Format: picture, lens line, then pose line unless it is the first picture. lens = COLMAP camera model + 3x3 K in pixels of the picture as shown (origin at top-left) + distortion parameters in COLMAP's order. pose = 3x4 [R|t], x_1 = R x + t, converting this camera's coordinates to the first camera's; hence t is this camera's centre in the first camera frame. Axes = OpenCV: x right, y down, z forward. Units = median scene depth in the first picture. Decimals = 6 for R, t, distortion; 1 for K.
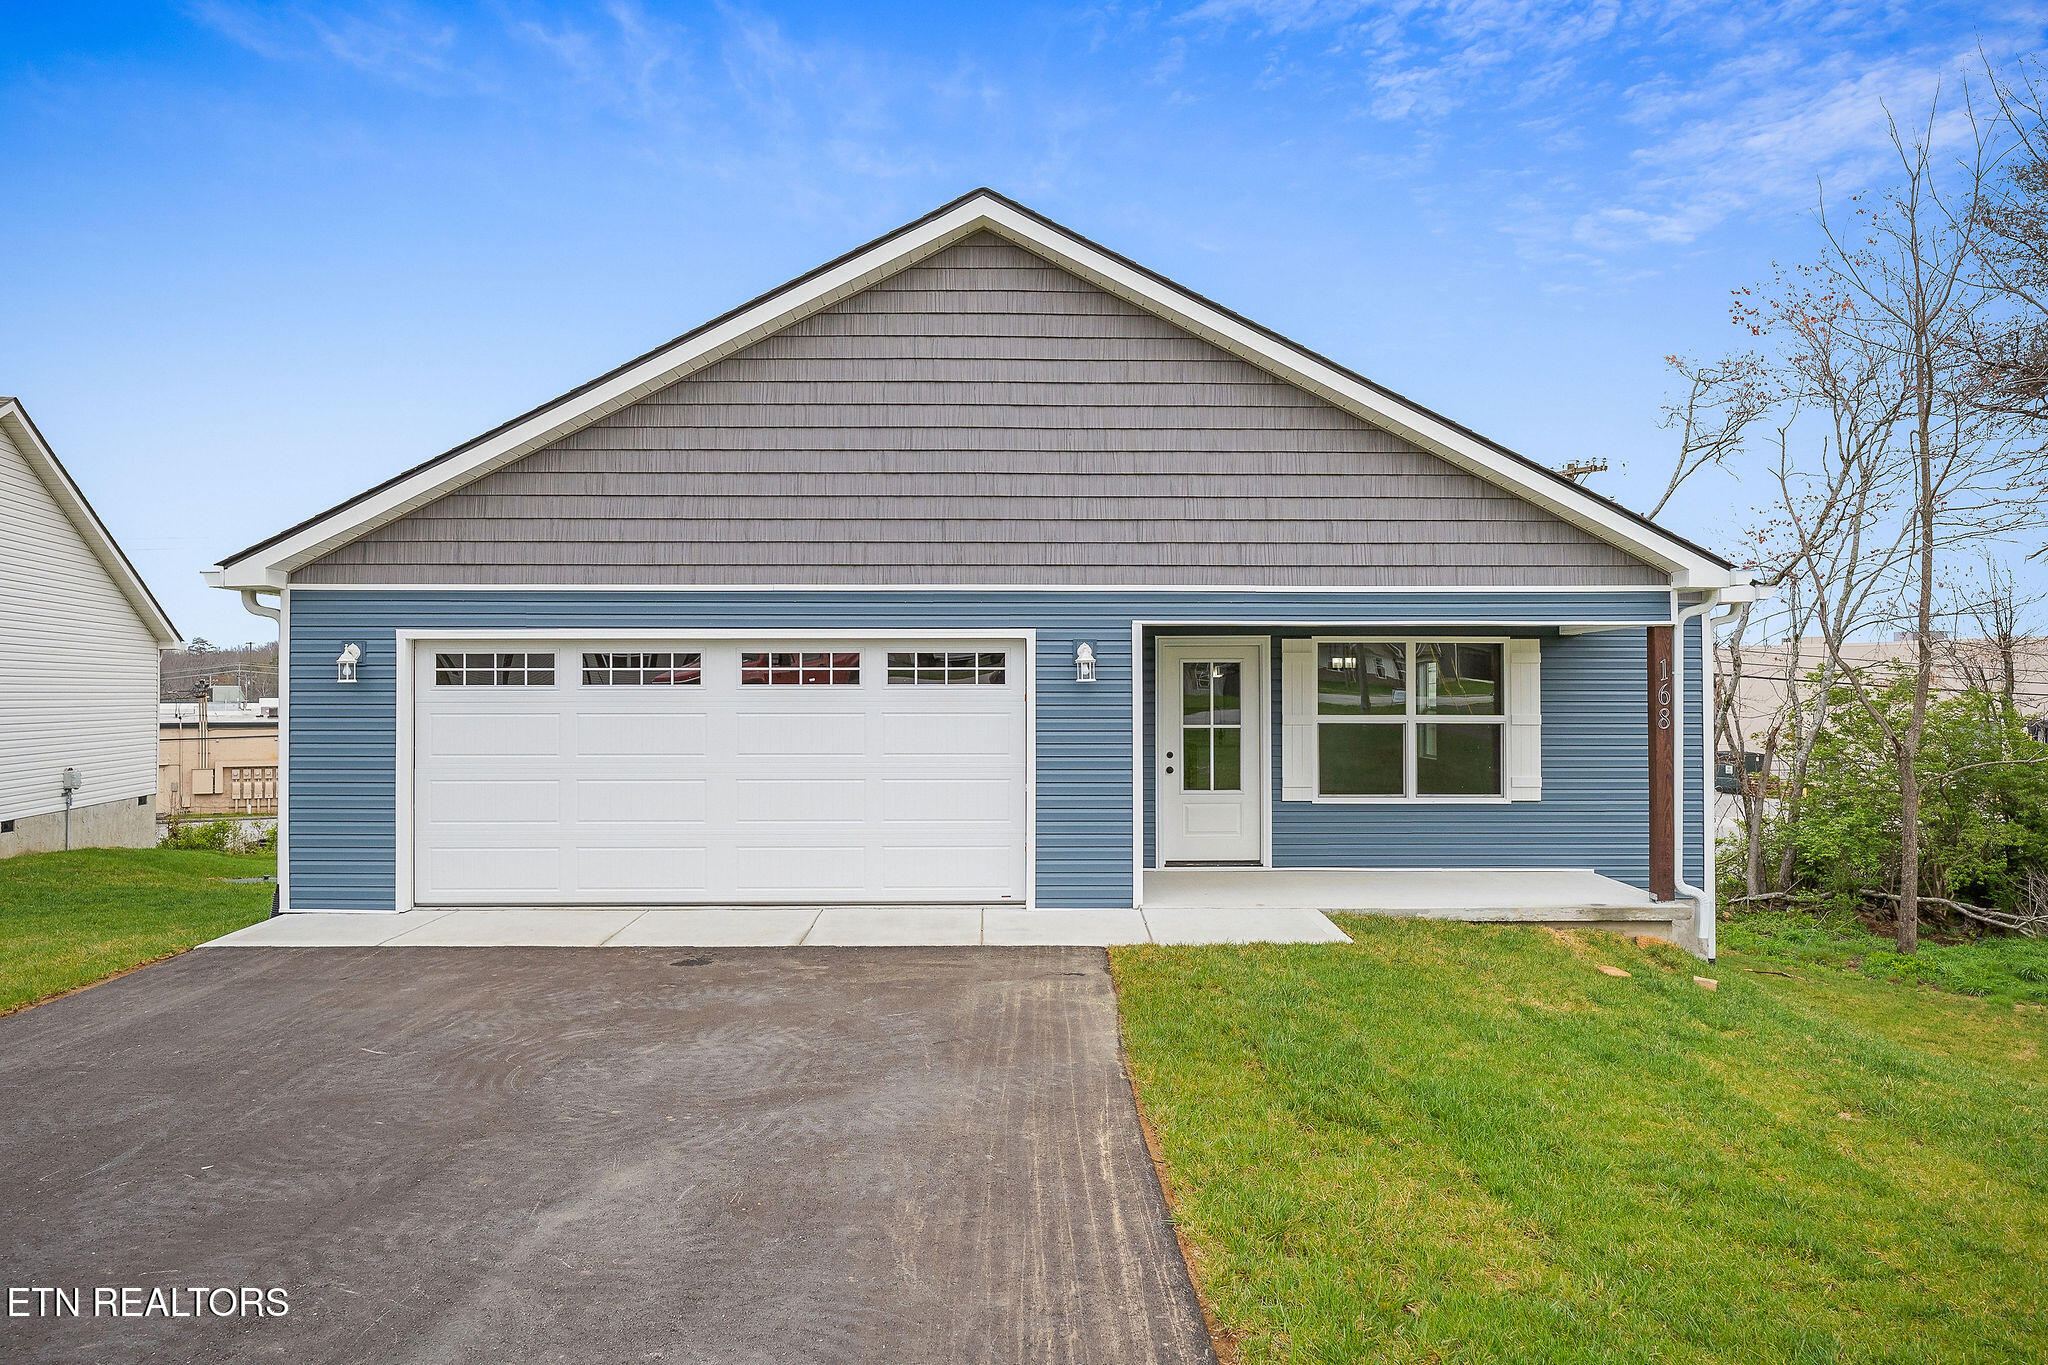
lens RADIAL K [[1195.8, 0, 1022.9], [0, 1195.8, 641.2], [0, 0, 1]] dist [-0.000208, -0.001335]
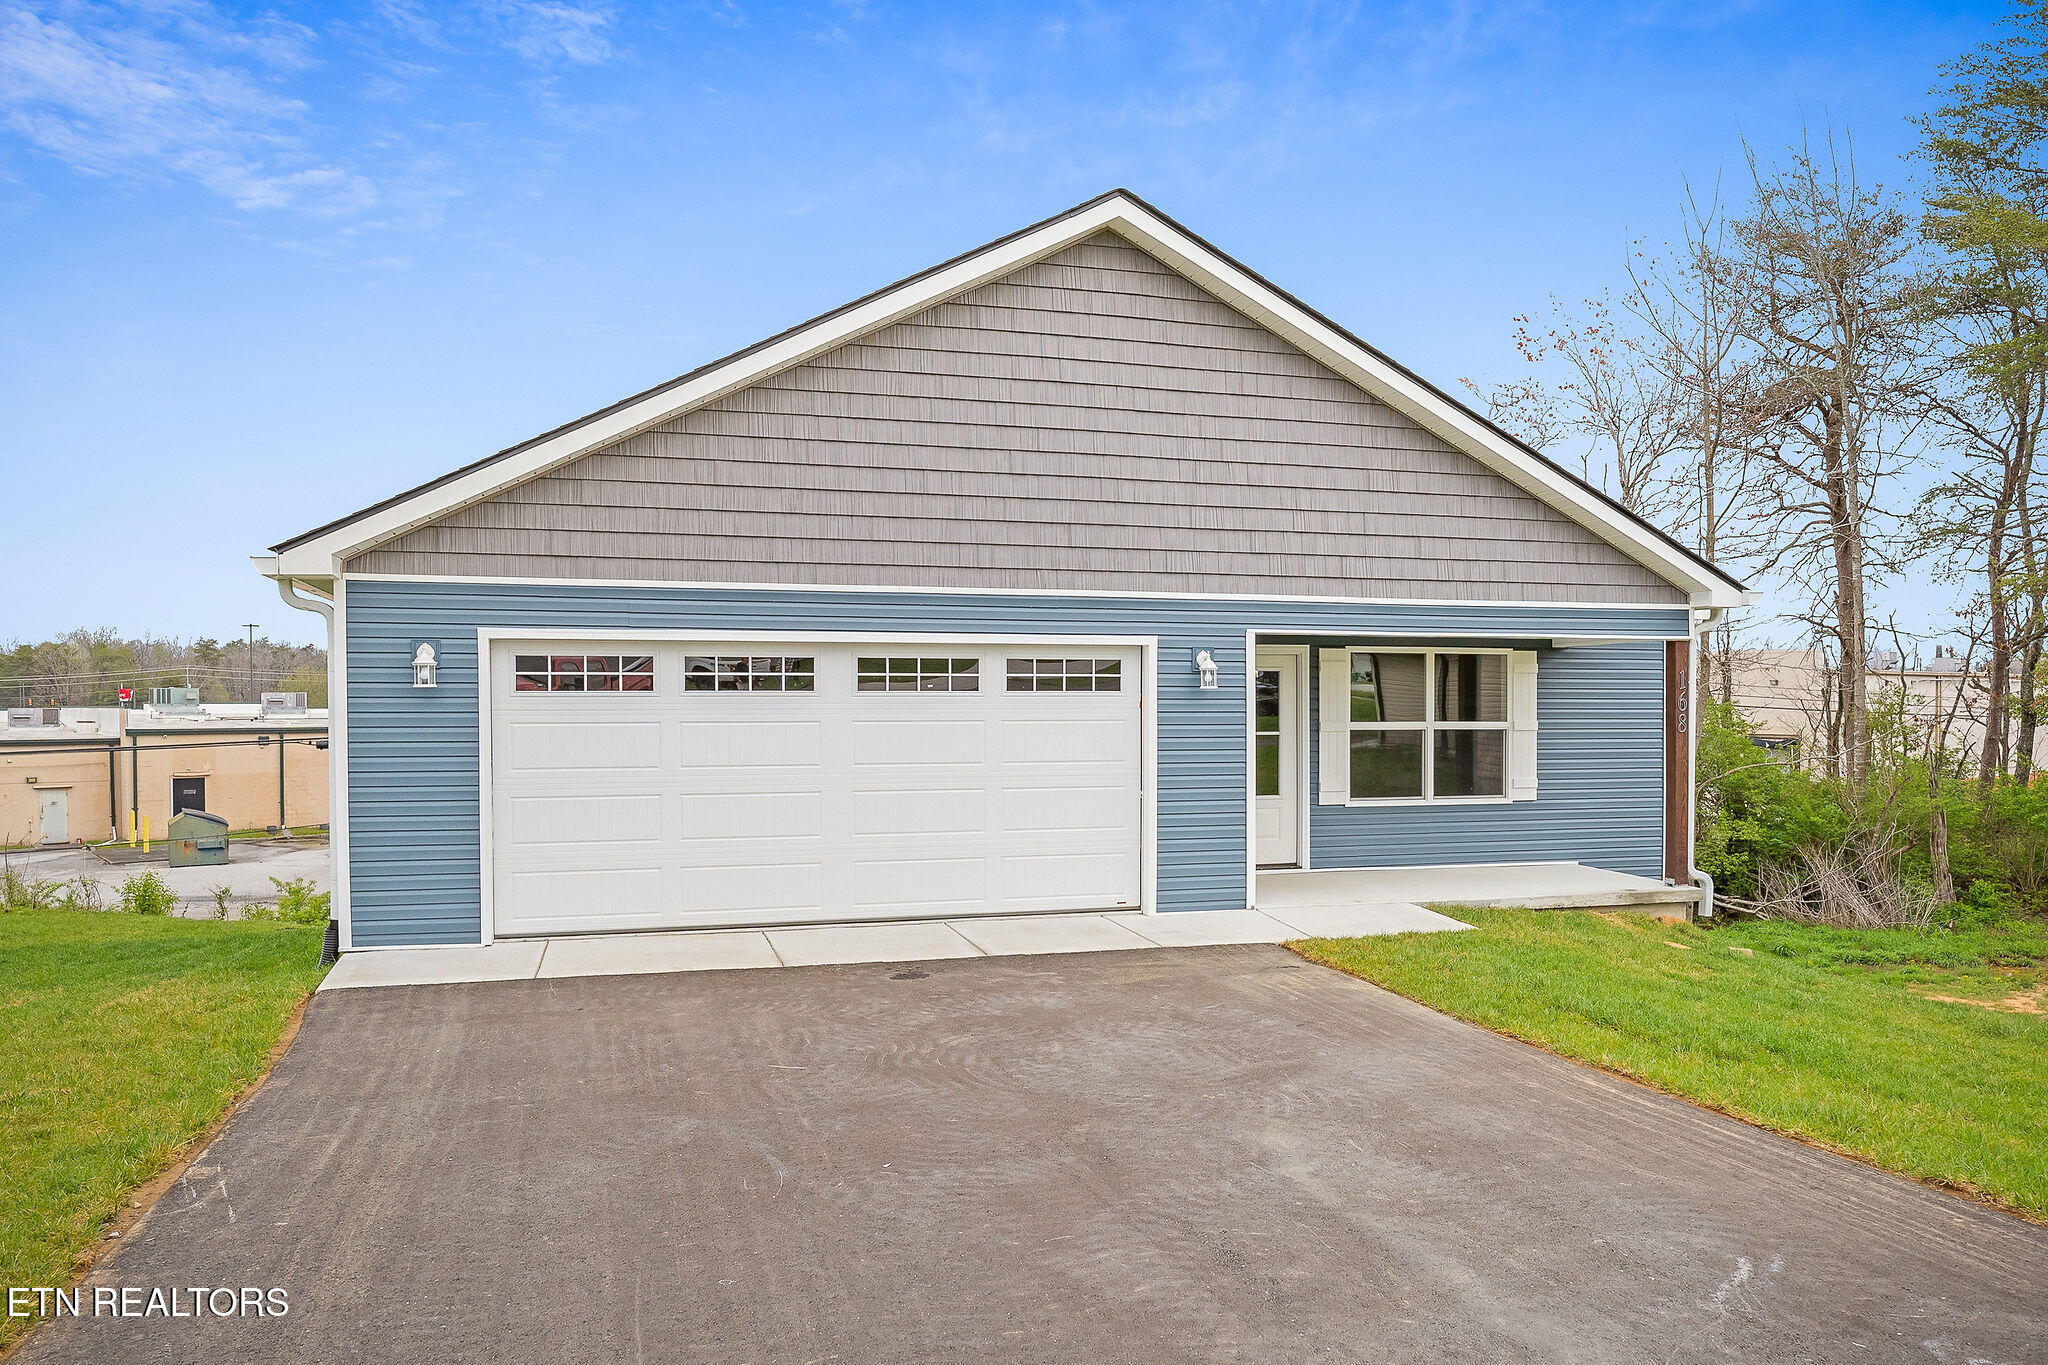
lens RADIAL K [[1313.2, 0, 1024.0], [0, 1313.2, 682.5], [0, 0, 1]] dist [0.000825, 0.004124]
pose [[0.969186, 0.004080, 0.246296, -0.366602], [-0.011093, 0.999571, 0.027094, -0.000017], [-0.246080, -0.028992, 0.968816, -0.041216]]
